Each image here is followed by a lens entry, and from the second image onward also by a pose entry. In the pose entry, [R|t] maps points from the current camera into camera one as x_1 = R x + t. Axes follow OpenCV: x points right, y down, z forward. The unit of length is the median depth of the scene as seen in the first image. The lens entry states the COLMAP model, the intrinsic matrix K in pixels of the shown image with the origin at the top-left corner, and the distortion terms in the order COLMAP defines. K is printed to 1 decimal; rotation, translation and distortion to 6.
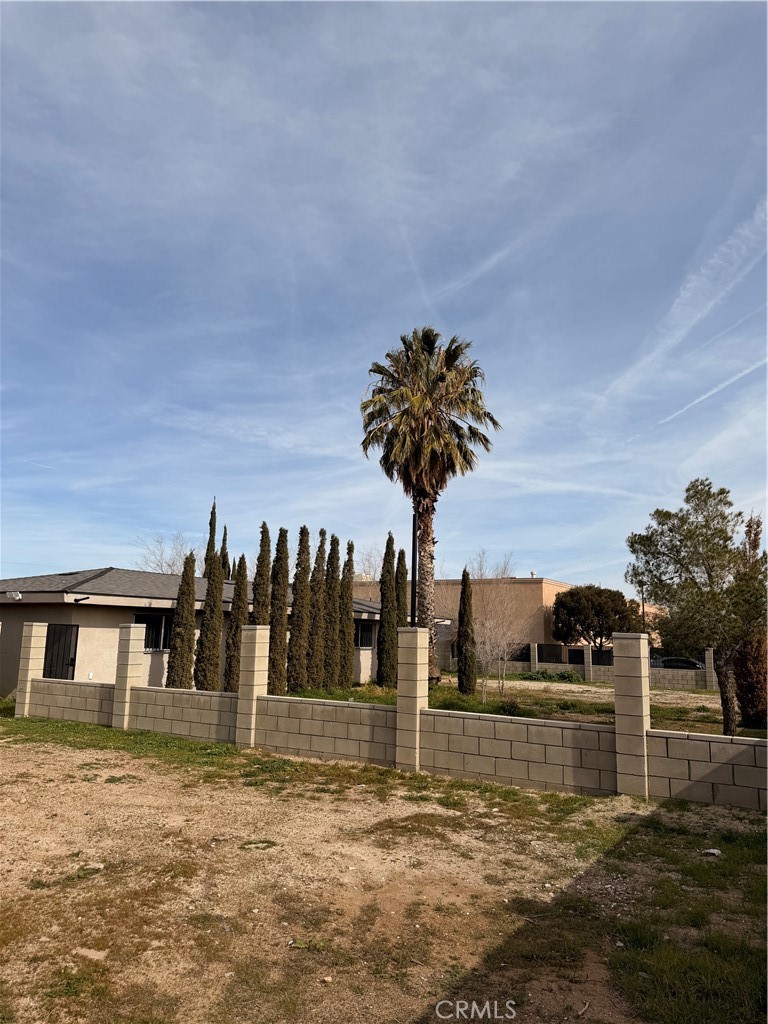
lens RADIAL K [[737.4, 0, 384.0], [0, 737.4, 512.0], [0, 0, 1]] dist [0.035776, -0.002709]
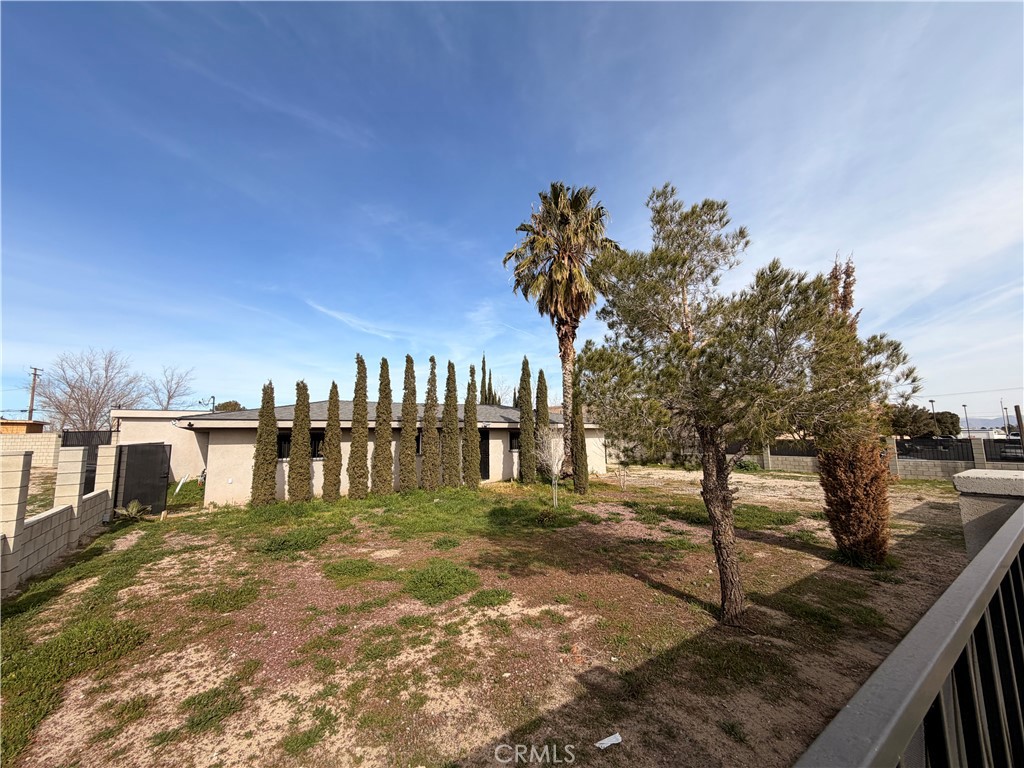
lens RADIAL K [[416.5, 0, 512.0], [0, 416.5, 384.0], [0, 0, 1]] dist [-0.002242, 0.000255]
pose [[0.915142, -0.084022, -0.394279, 0.232303], [0.099972, 0.994788, 0.020050, 0.052749], [0.390540, -0.057766, 0.918772, 0.331881]]
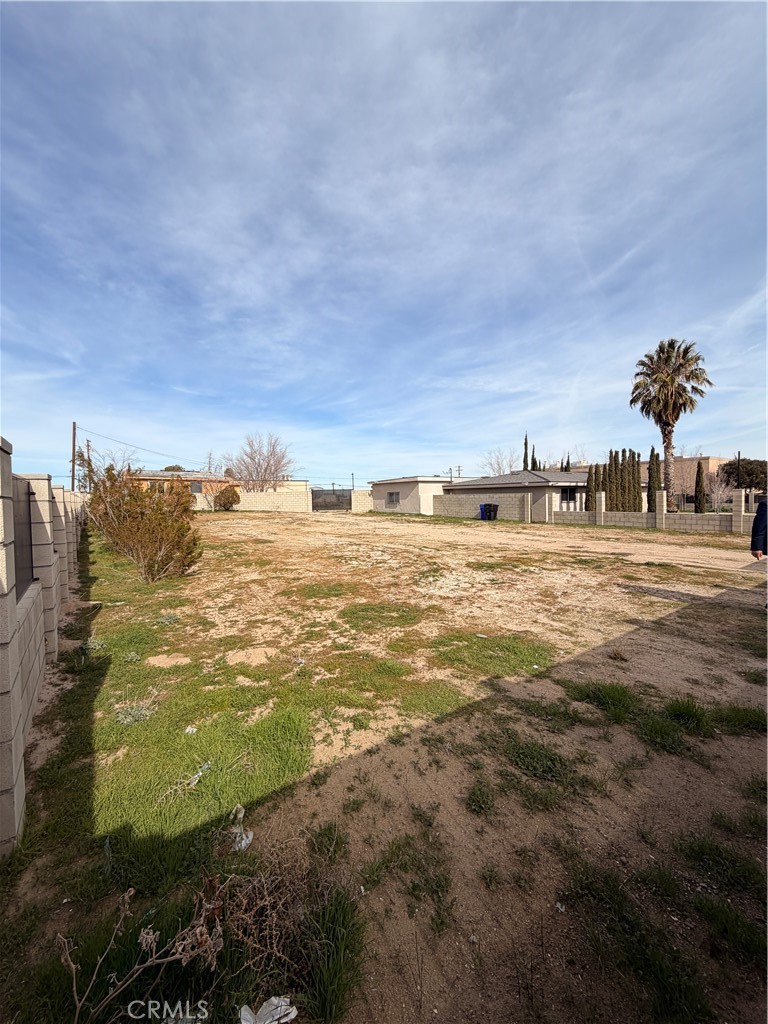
lens RADIAL K [[394.3, 0, 381.9], [0, 394.3, 525.1], [0, 0, 1]] dist [-0.008475, 0.000022]
pose [[0.923935, -0.015450, -0.382237, -0.269817], [0.106597, 0.970007, 0.218459, -0.075586], [0.367398, -0.242587, 0.897870, -0.362763]]
